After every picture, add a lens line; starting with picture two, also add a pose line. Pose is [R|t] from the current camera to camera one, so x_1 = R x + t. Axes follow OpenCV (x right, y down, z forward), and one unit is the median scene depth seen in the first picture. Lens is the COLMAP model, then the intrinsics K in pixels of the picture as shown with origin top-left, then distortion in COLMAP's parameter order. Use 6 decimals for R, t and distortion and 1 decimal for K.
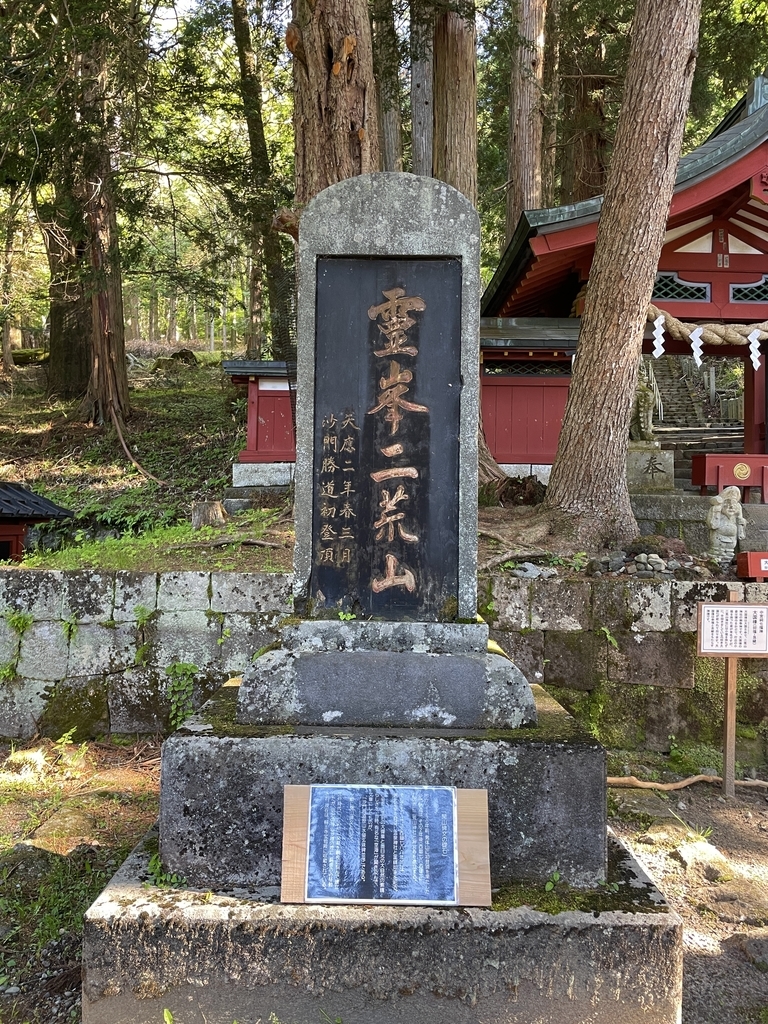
lens RADIAL K [[781.9, 0, 384.0], [0, 781.9, 512.0], [0, 0, 1]] dist [0.097962, -0.122117]
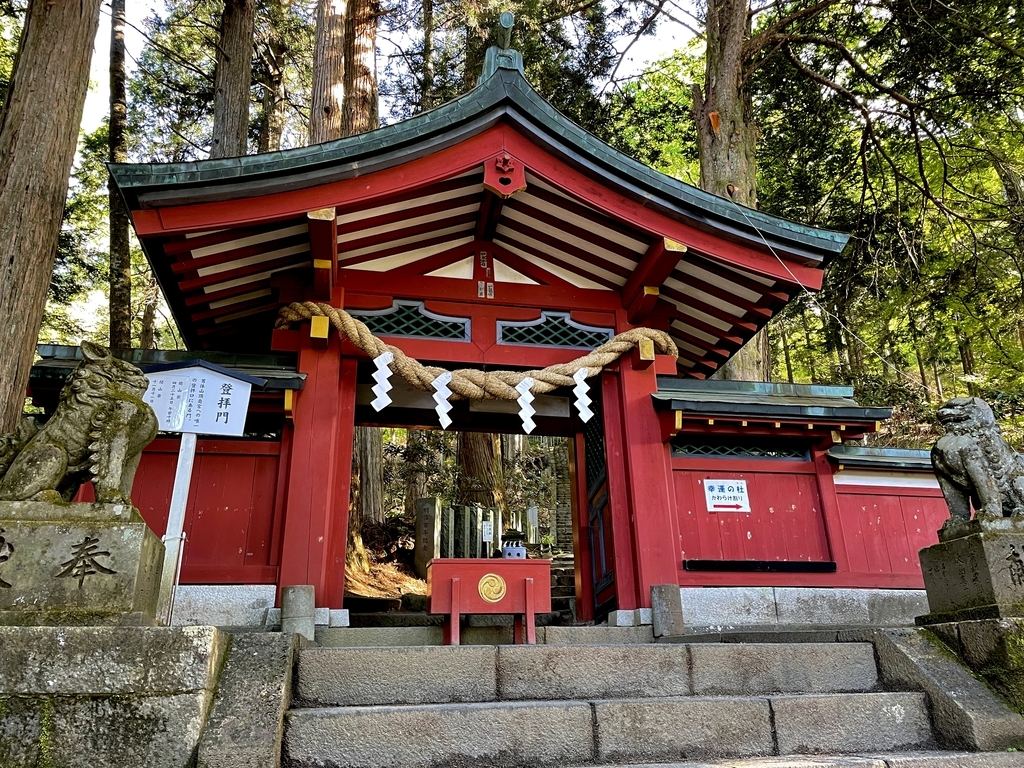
lens RADIAL K [[781.9, 0, 512.0], [0, 781.9, 384.0], [0, 0, 1]] dist [0.097962, -0.122117]
pose [[0.988389, 0.024929, 0.149887, 0.355696], [0.026902, 0.942156, -0.334094, 0.002339], [-0.149545, 0.334247, 0.930546, 0.376086]]
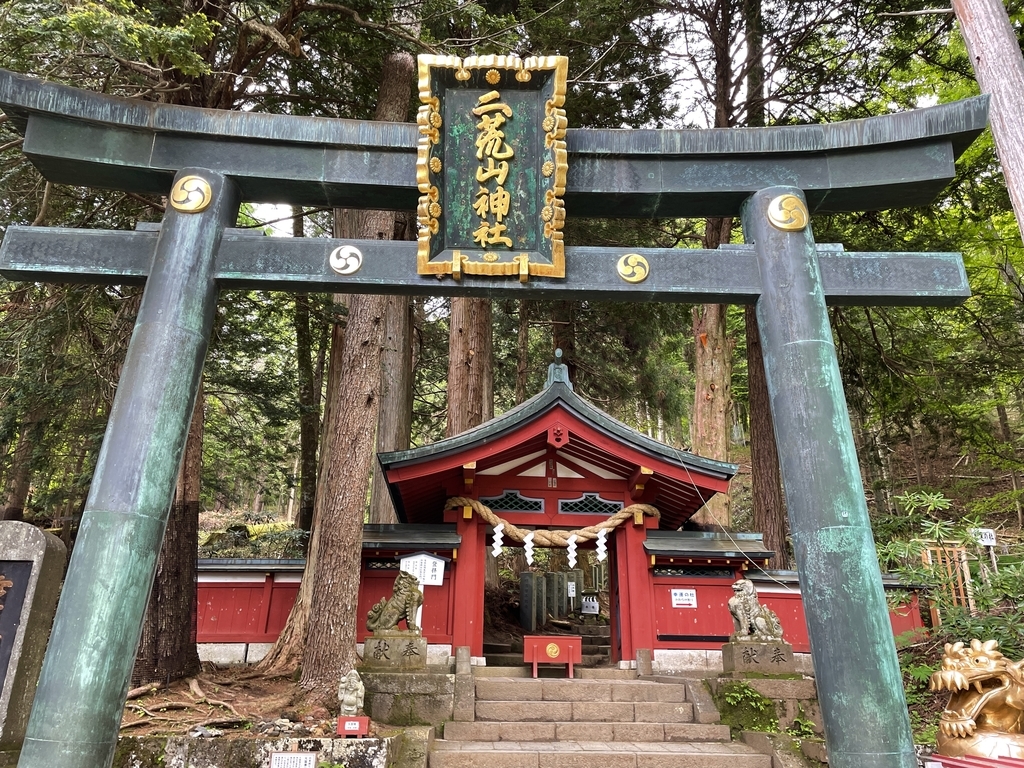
lens RADIAL K [[781.9, 0, 512.0], [0, 781.9, 384.0], [0, 0, 1]] dist [0.097962, -0.122117]
pose [[0.999899, 0.006376, 0.012721, 0.350429], [-0.001485, 0.935866, -0.352354, -0.005268], [-0.014151, 0.352300, 0.935780, -0.304665]]
